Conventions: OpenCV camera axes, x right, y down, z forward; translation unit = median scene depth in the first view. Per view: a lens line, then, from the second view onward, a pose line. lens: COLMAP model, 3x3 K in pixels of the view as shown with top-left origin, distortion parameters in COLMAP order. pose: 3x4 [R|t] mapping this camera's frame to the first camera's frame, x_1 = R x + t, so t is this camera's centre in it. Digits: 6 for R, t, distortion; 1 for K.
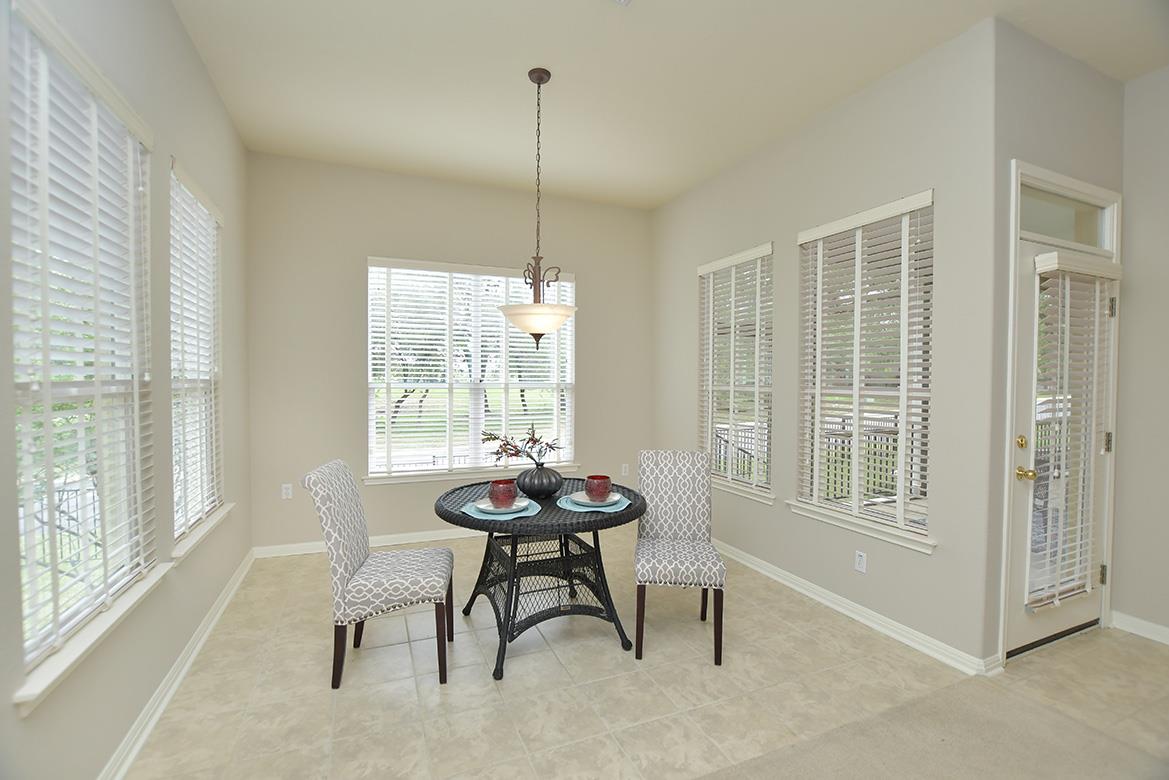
lens RADIAL K [[510.2, 0, 584.5], [0, 510.2, 390.0], [0, 0, 1]] dist [-0.011869, 0.000097]
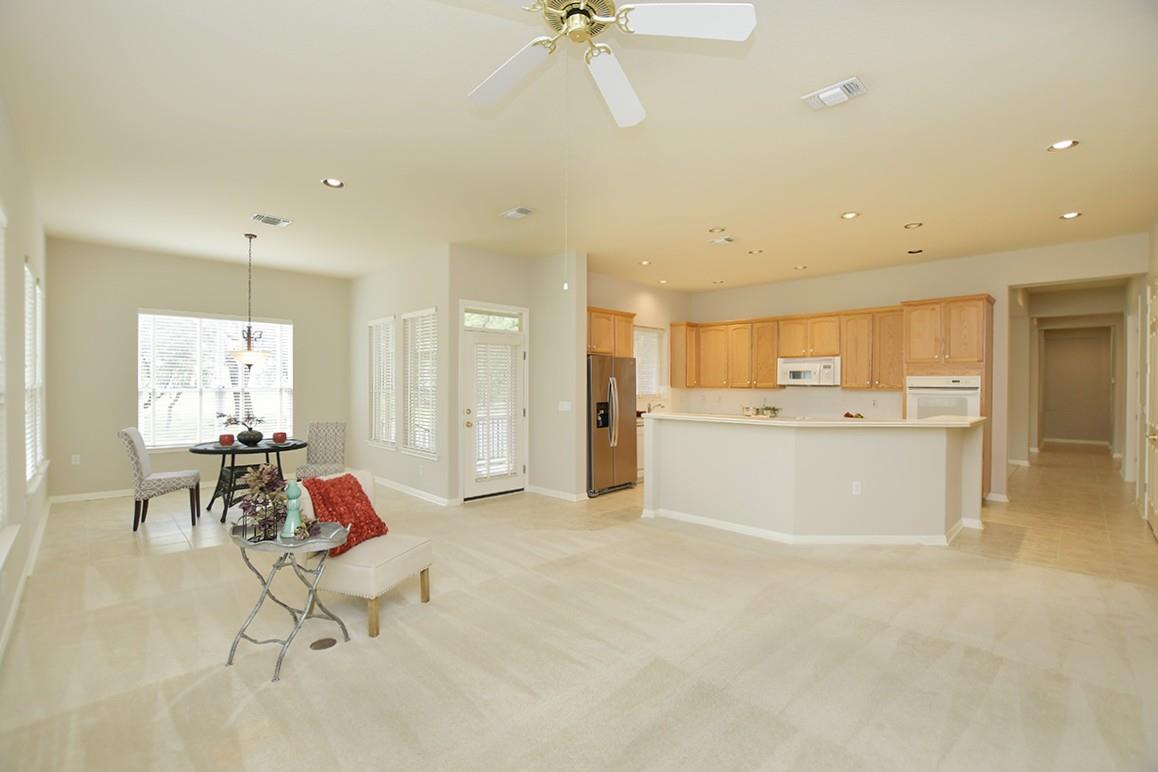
lens RADIAL K [[530.5, 0, 579.0], [0, 530.5, 386.0], [0, 0, 1]] dist [-0.010893, -0.000022]
pose [[0.937479, -0.002312, 0.348035, 0.408651], [0.006857, 0.999907, -0.011829, 0.008989], [-0.347975, 0.013475, 0.937407, -1.433200]]
